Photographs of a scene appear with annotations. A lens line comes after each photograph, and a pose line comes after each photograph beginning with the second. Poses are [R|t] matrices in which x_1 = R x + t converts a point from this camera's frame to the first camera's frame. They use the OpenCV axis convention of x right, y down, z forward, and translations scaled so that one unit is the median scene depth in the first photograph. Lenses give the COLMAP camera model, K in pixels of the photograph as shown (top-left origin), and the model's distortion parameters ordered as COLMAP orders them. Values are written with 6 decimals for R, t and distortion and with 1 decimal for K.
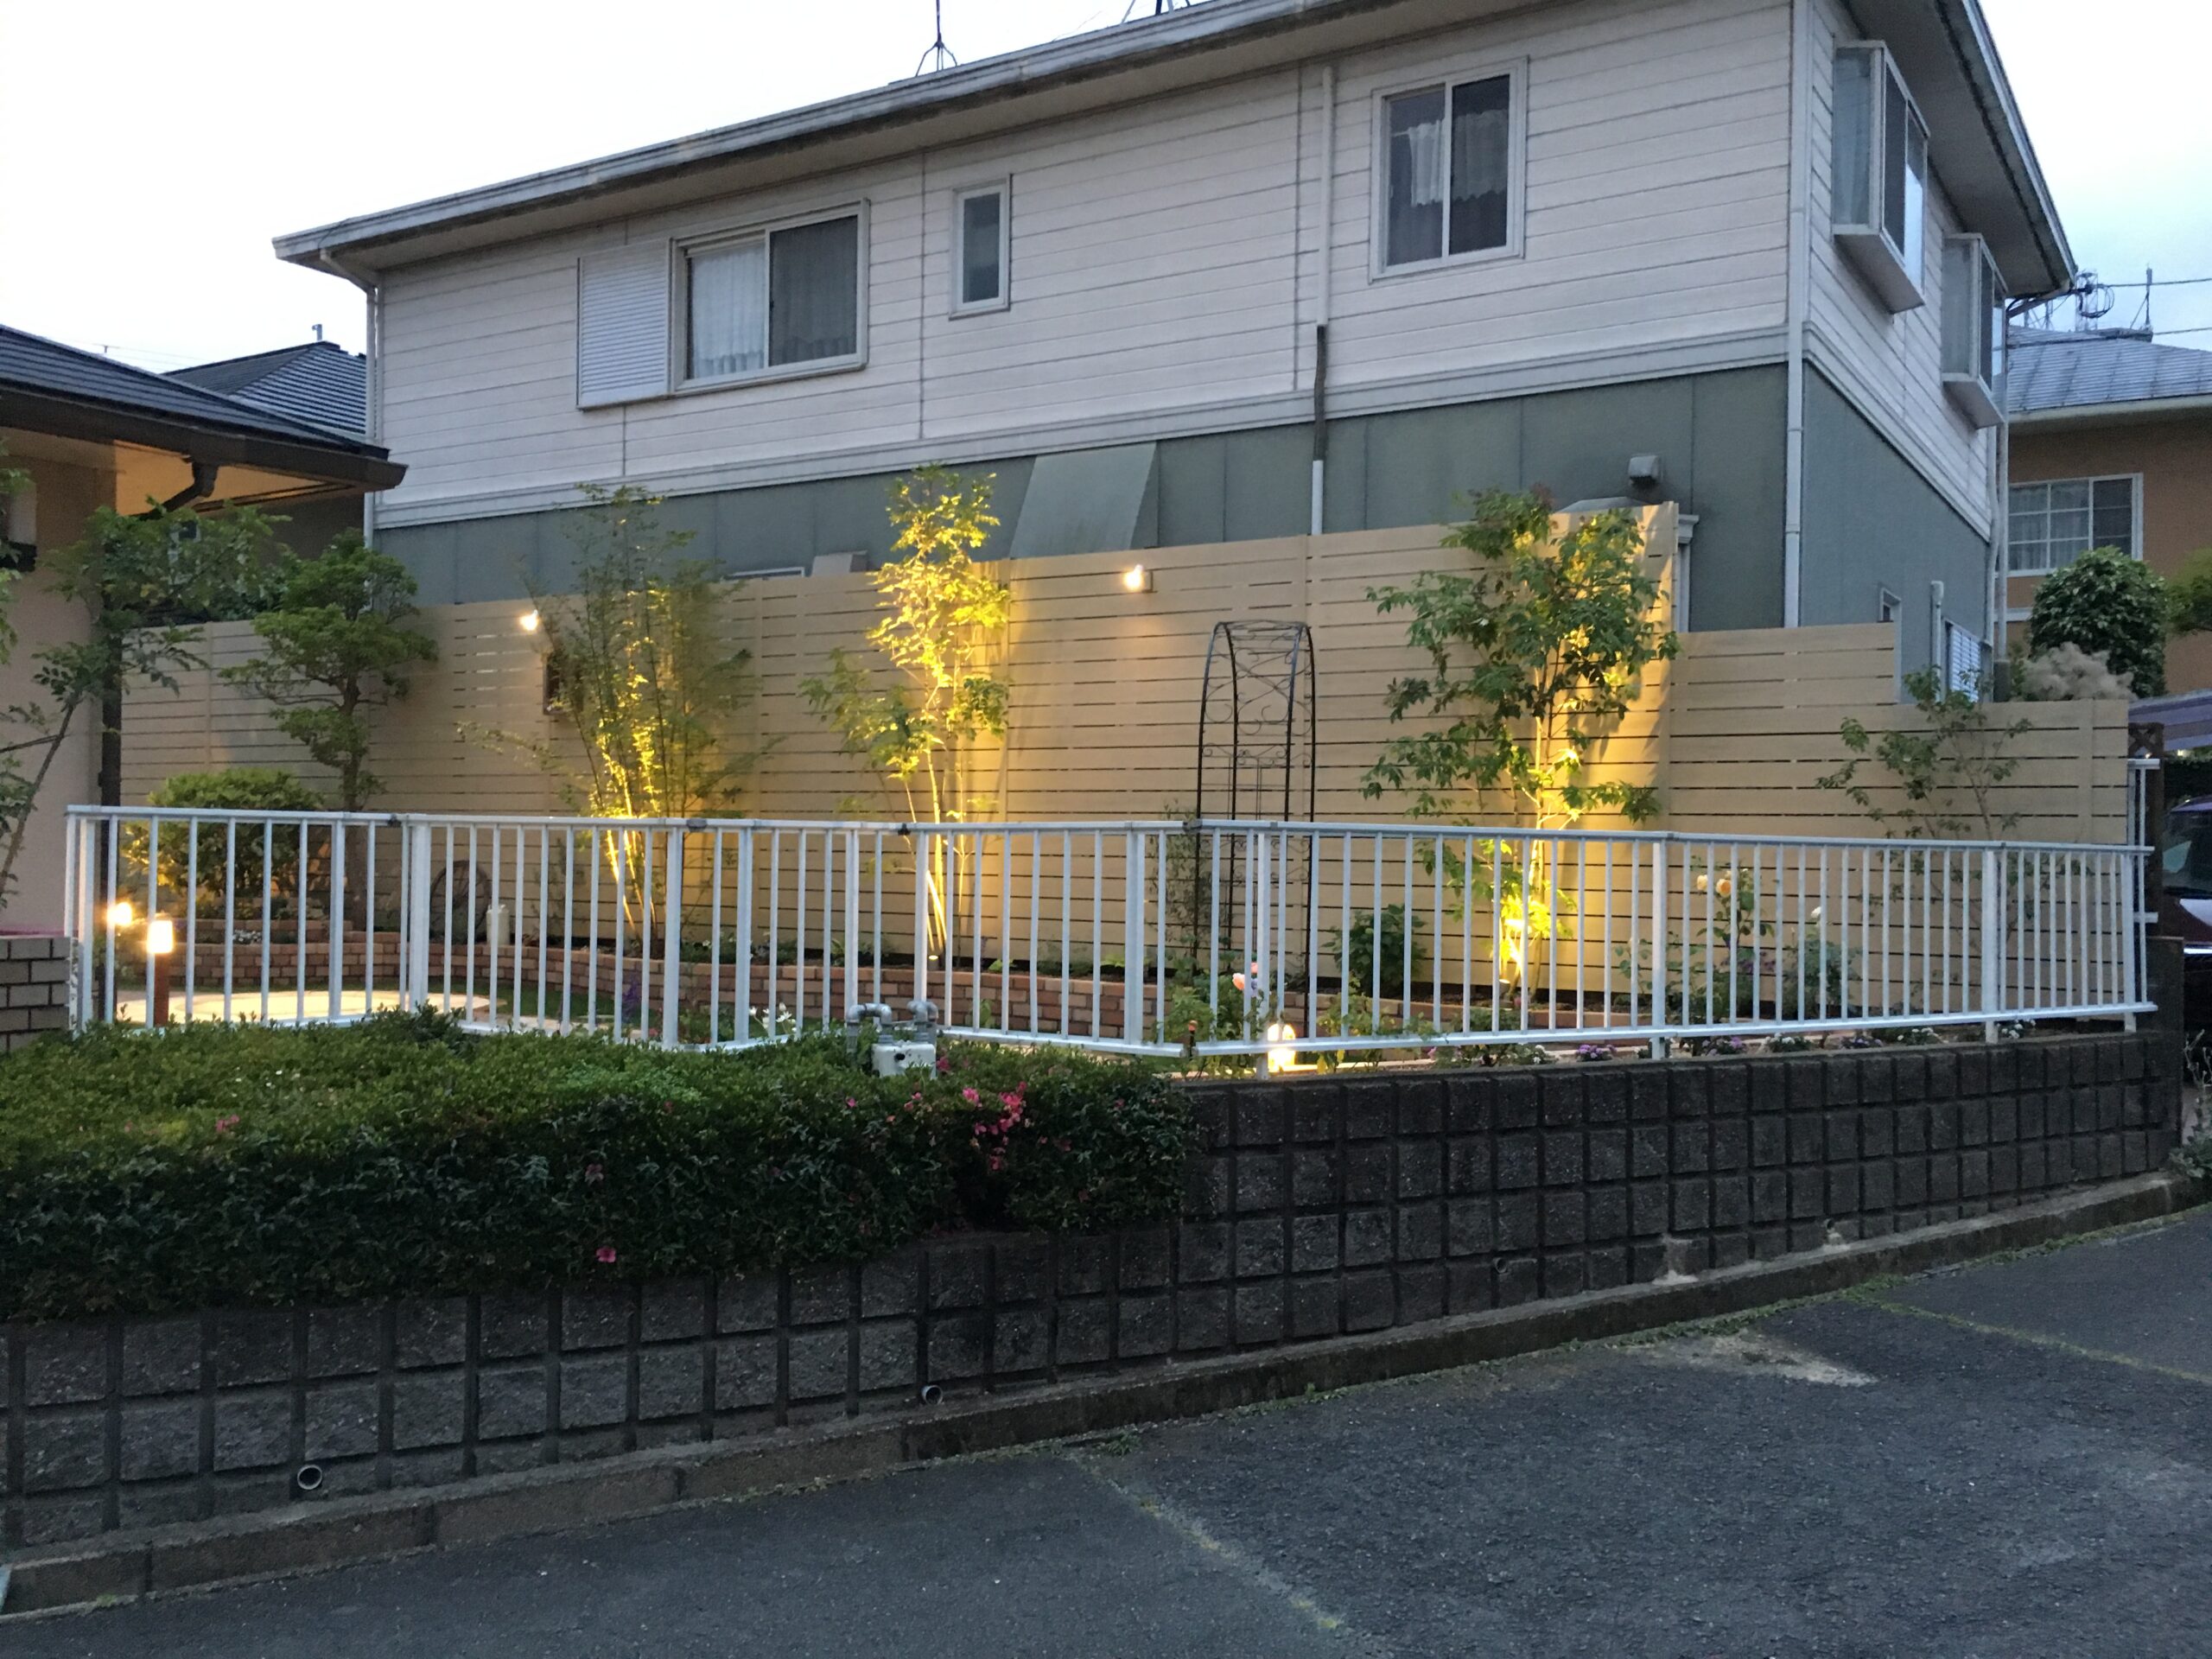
lens RADIAL K [[1885.4, 0, 1106.0], [0, 1885.4, 829.5], [0, 0, 1]] dist [0.077974, -0.103265]
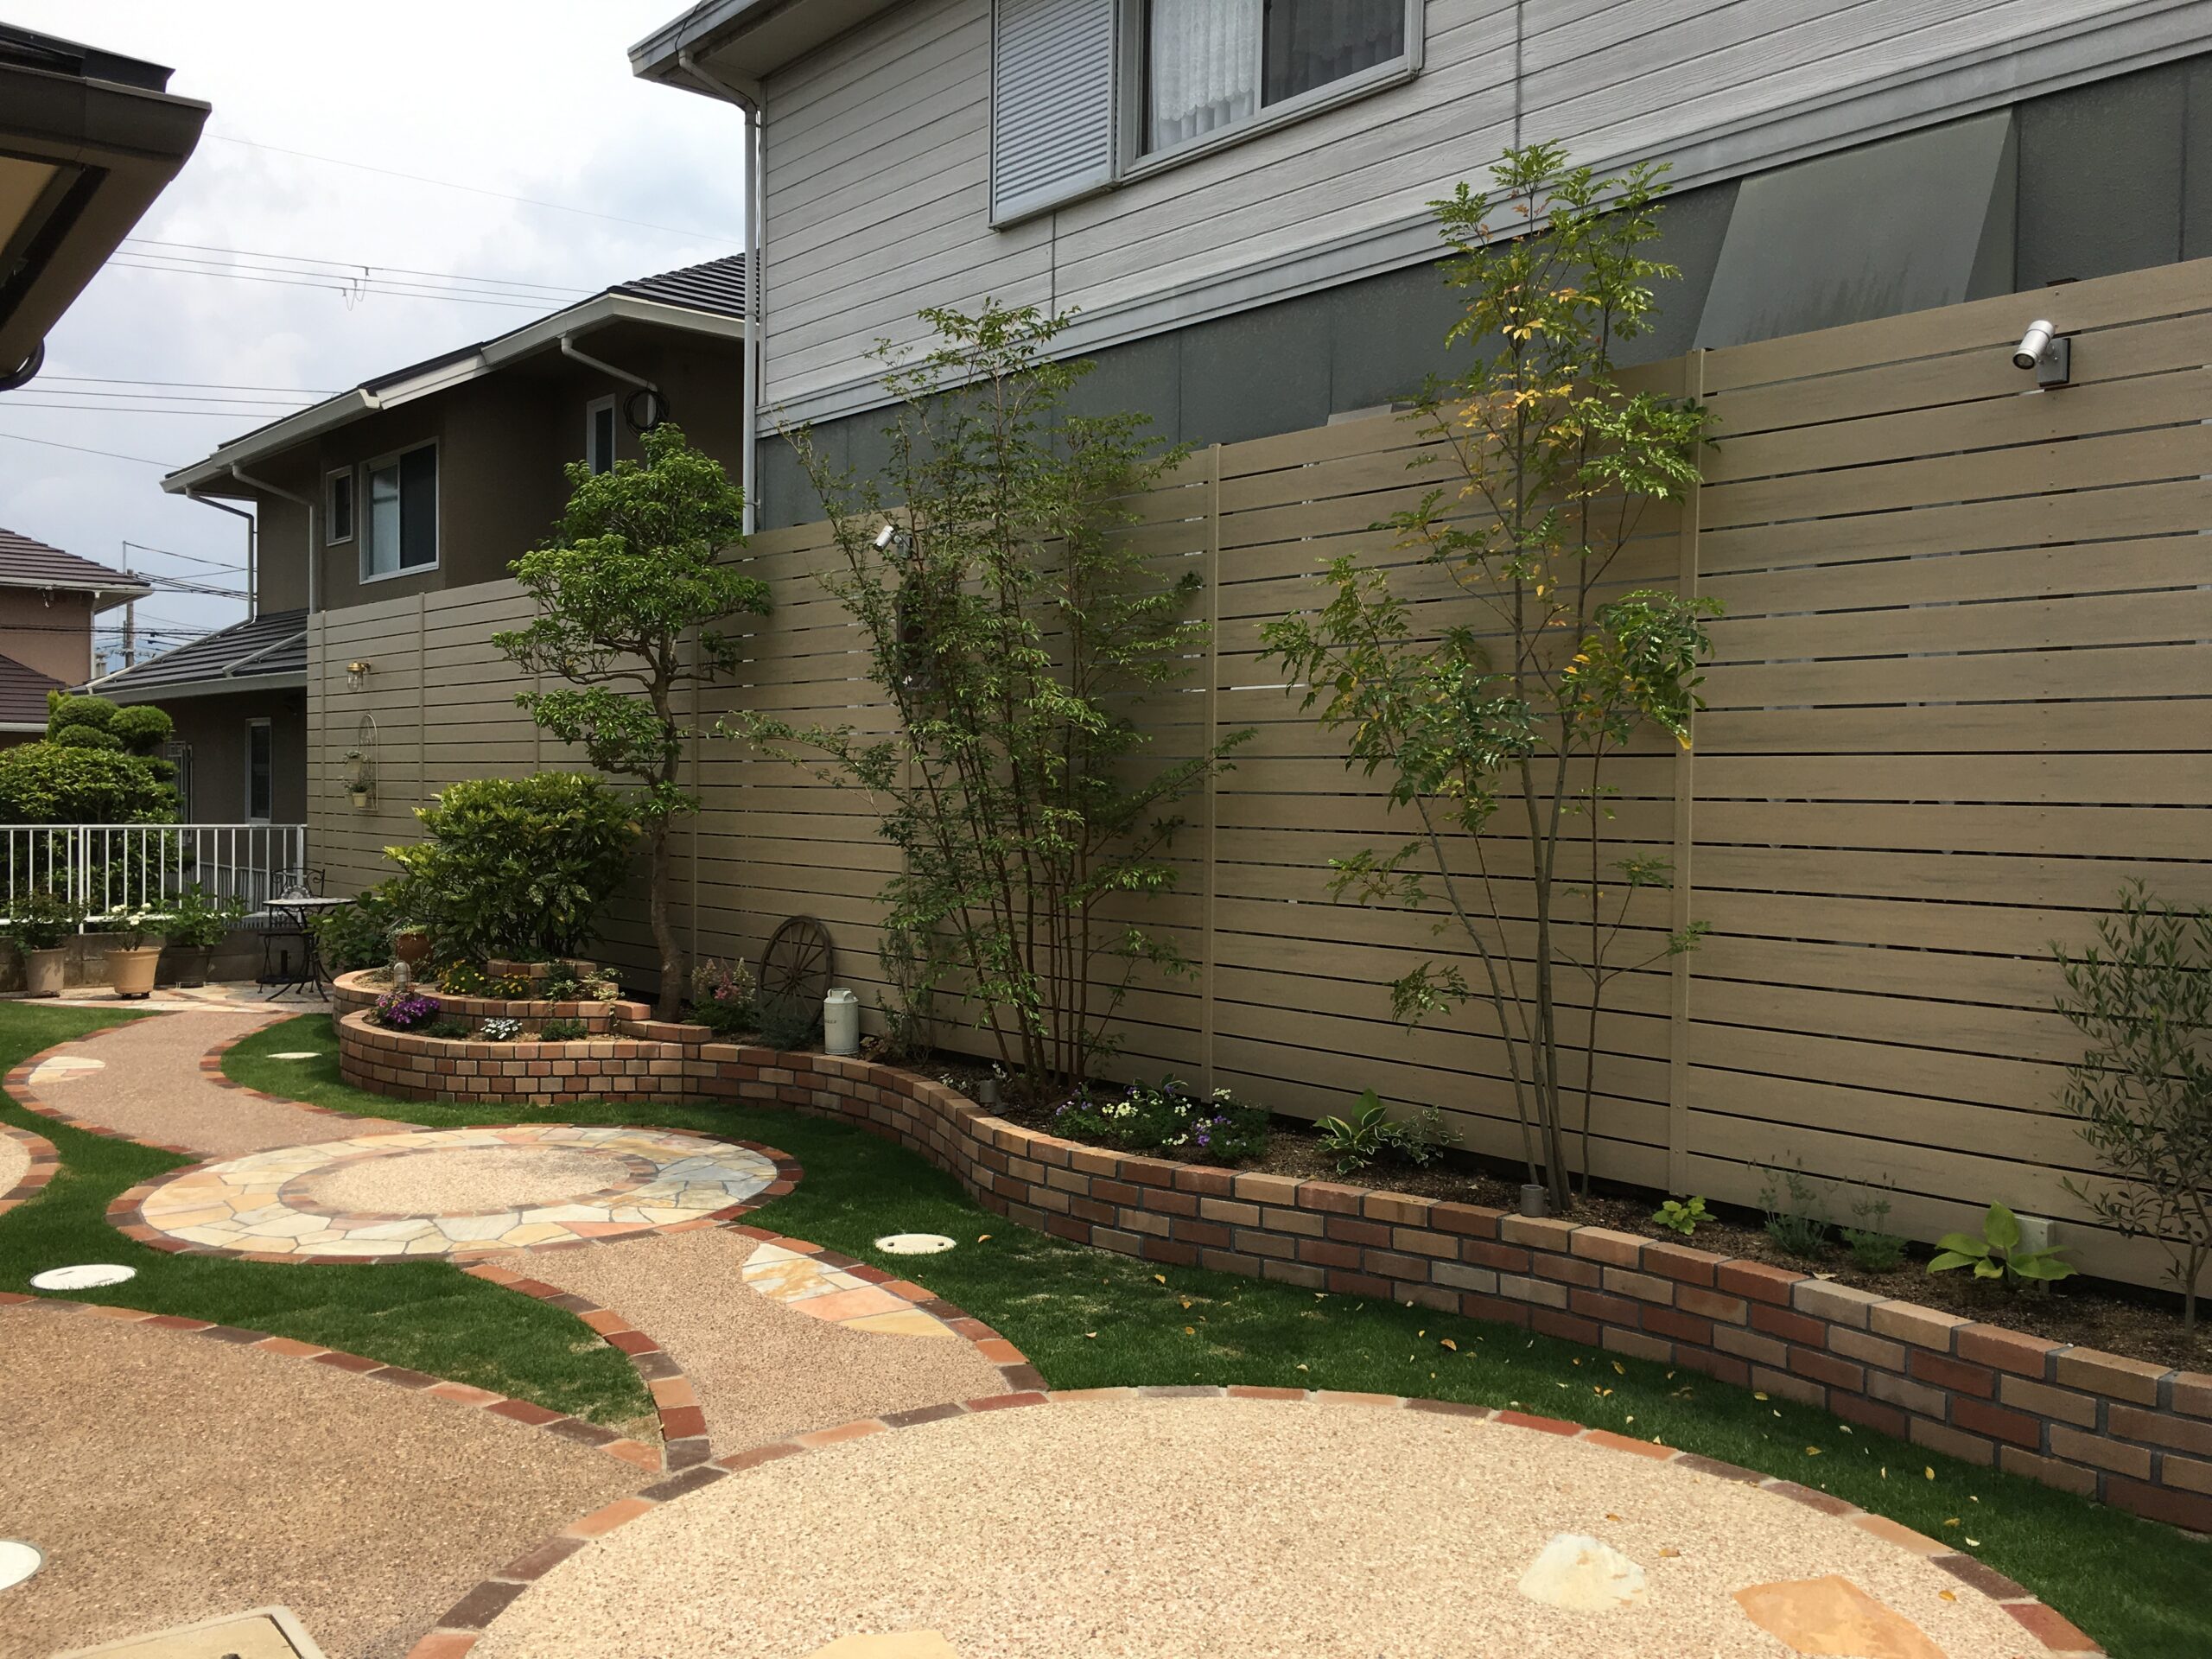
lens RADIAL K [[1885.4, 0, 1106.0], [0, 1885.4, 829.5], [0, 0, 1]] dist [0.077974, -0.103265]
pose [[0.951038, 0.005146, -0.309030, -0.062018], [0.002175, 0.999725, 0.023341, -0.048625], [0.309065, -0.022870, 0.950766, 0.688843]]
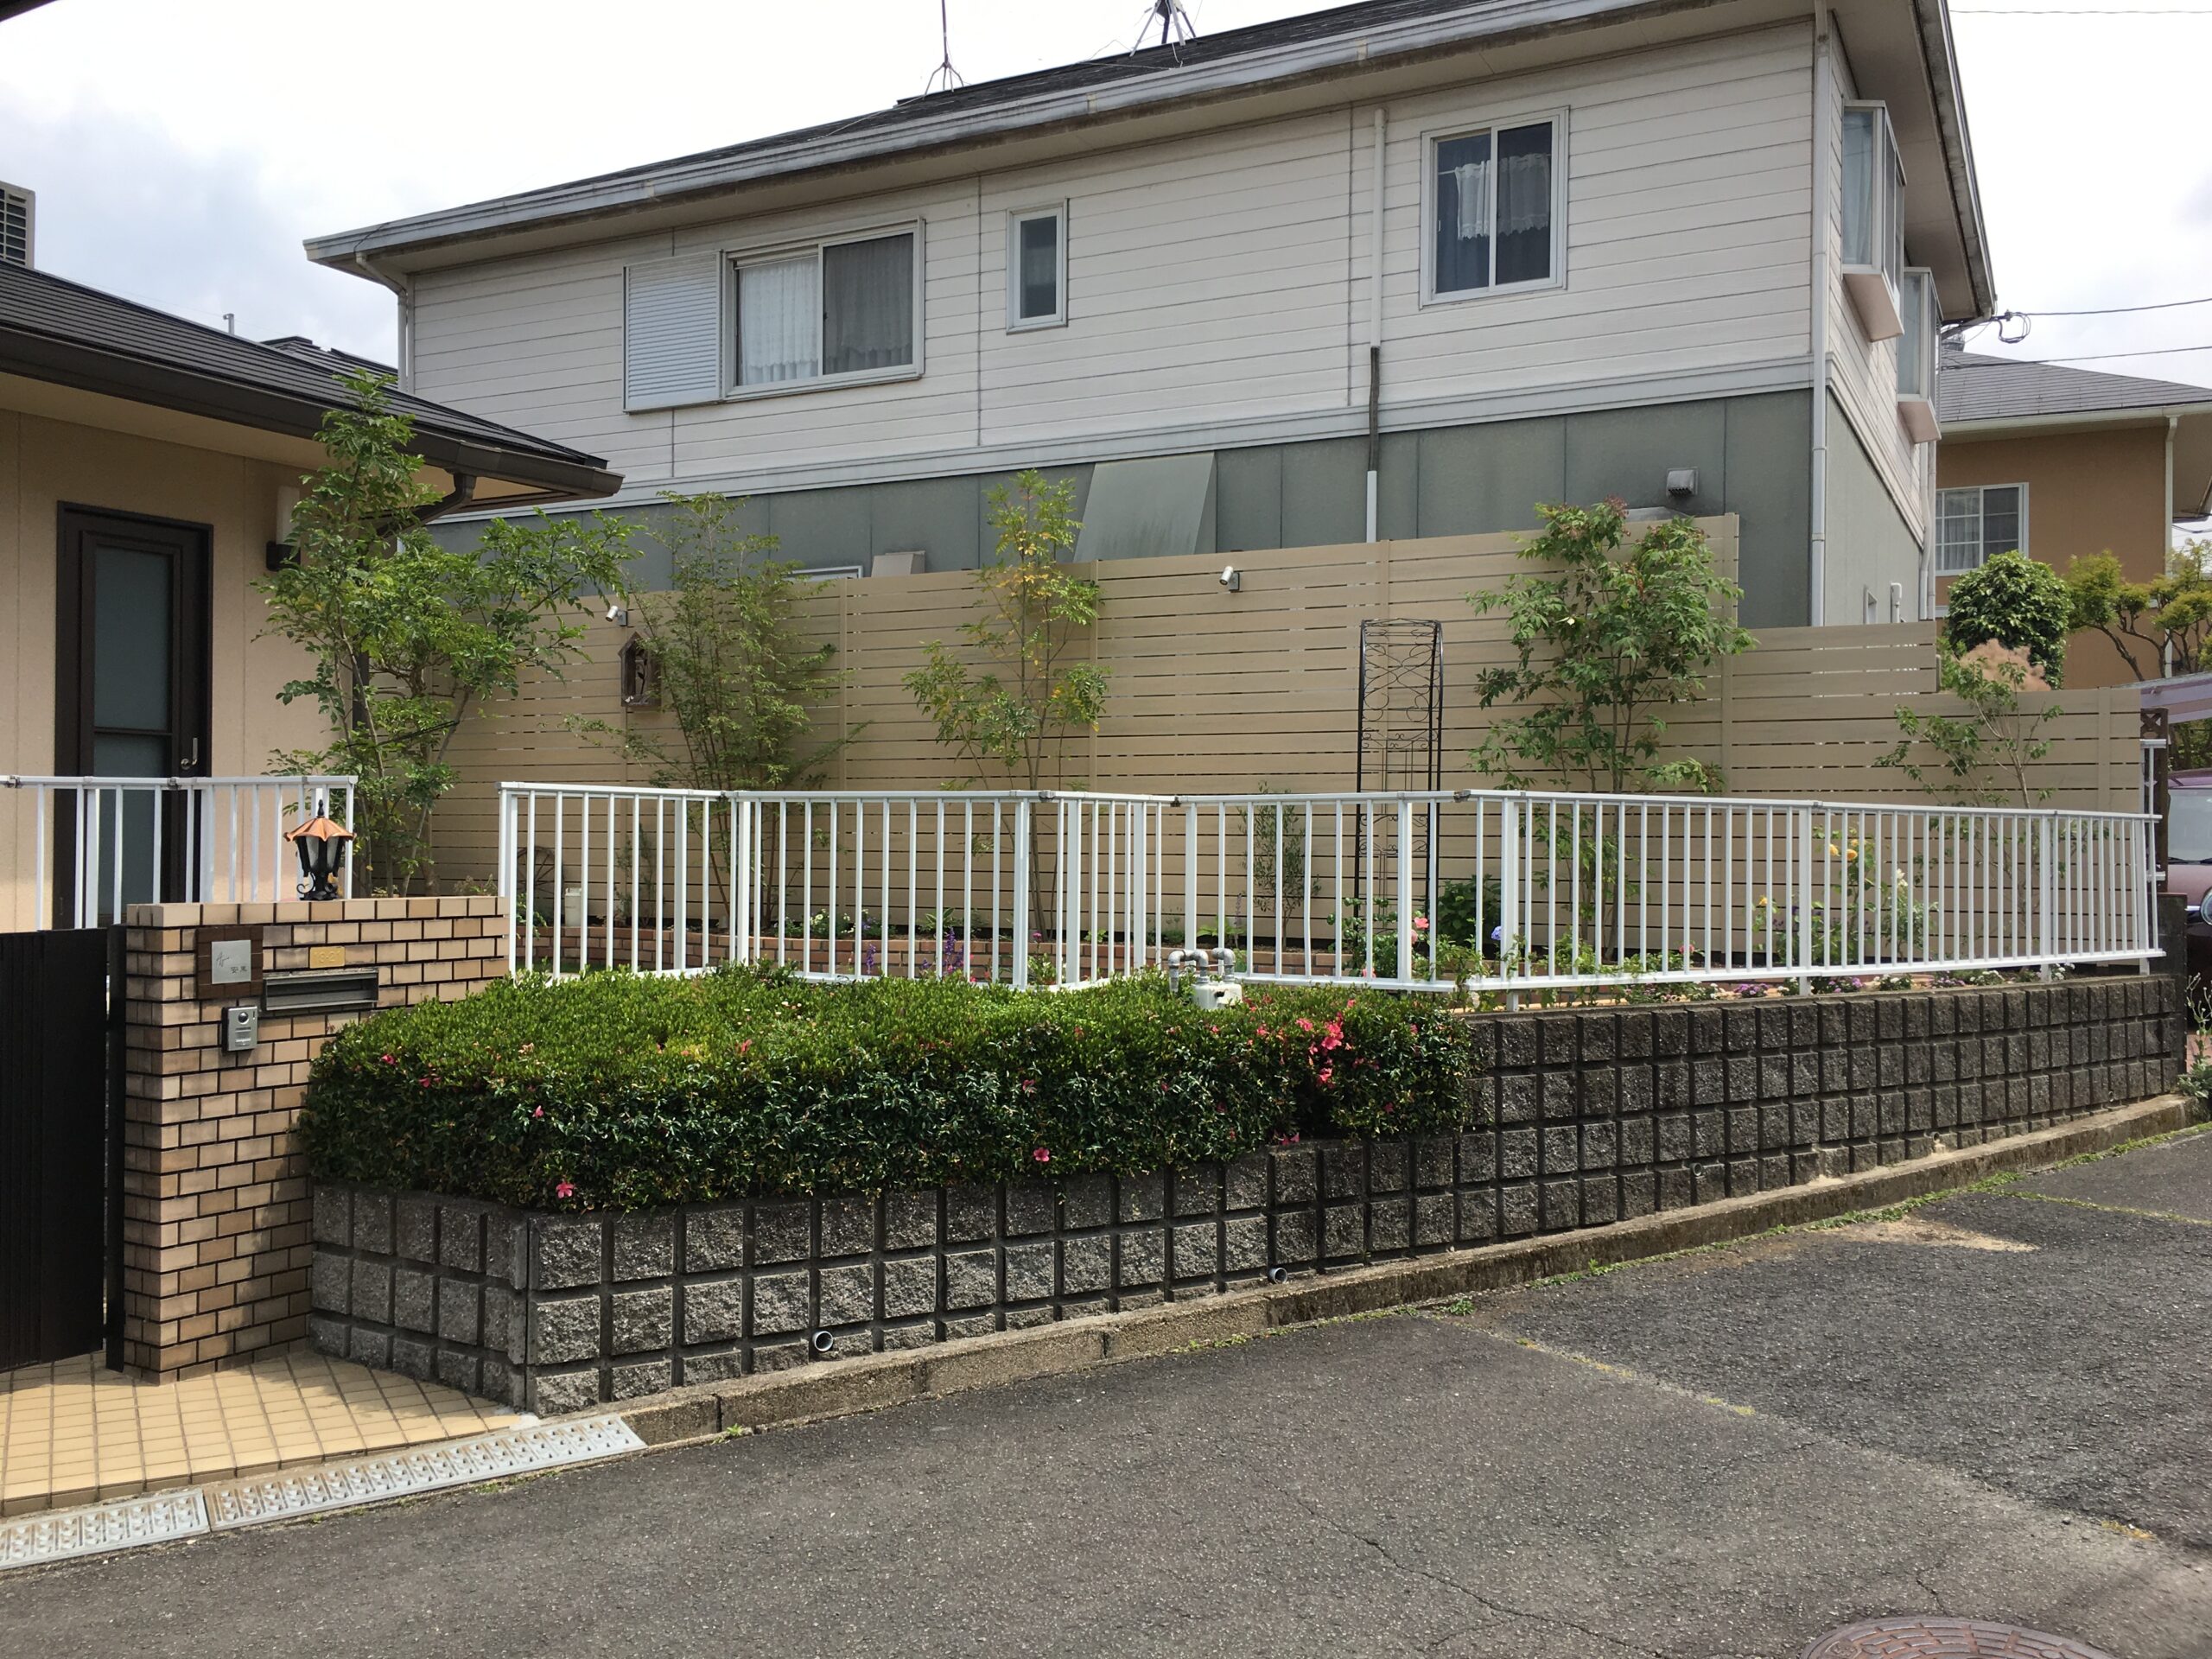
lens RADIAL K [[1885.4, 0, 1106.0], [0, 1885.4, 829.5], [0, 0, 1]] dist [0.077974, -0.103265]
pose [[0.996719, -0.006766, 0.080655, -0.184324], [0.006518, 0.999973, 0.003340, 0.009694], [-0.080675, -0.002804, 0.996737, -0.104985]]
